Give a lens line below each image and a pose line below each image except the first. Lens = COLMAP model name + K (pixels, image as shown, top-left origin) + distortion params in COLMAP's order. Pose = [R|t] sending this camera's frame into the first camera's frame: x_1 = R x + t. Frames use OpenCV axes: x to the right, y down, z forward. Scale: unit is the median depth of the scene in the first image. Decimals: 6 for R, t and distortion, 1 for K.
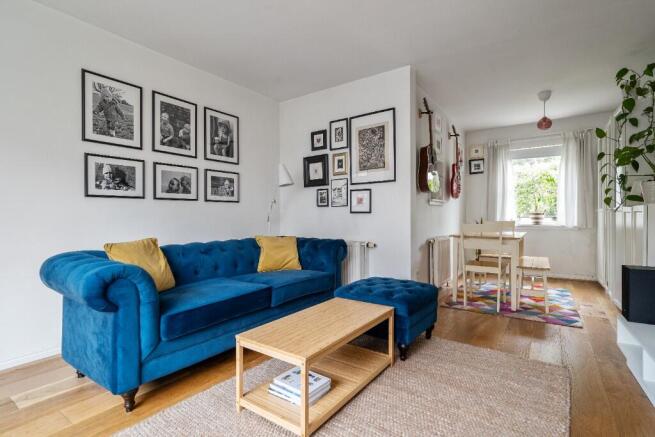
lens RADIAL K [[321.3, 0, 327.5], [0, 321.3, 218.5], [0, 0, 1]] dist [0.000278, -0.000047]
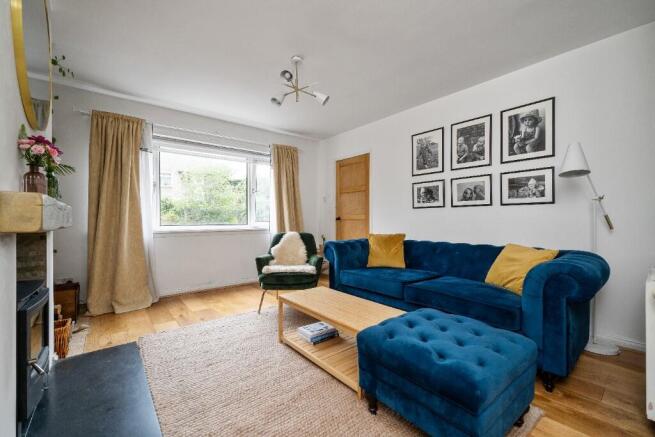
lens RADIAL K [[274.1, 0, 327.5], [0, 274.1, 218.5], [0, 0, 1]] dist [-0.000028, 0.000004]
pose [[-0.260218, -0.007297, -0.965522, 0.615954], [-0.015679, 0.999872, -0.003331, -0.002071], [0.965422, 0.014271, -0.260299, 0.744325]]
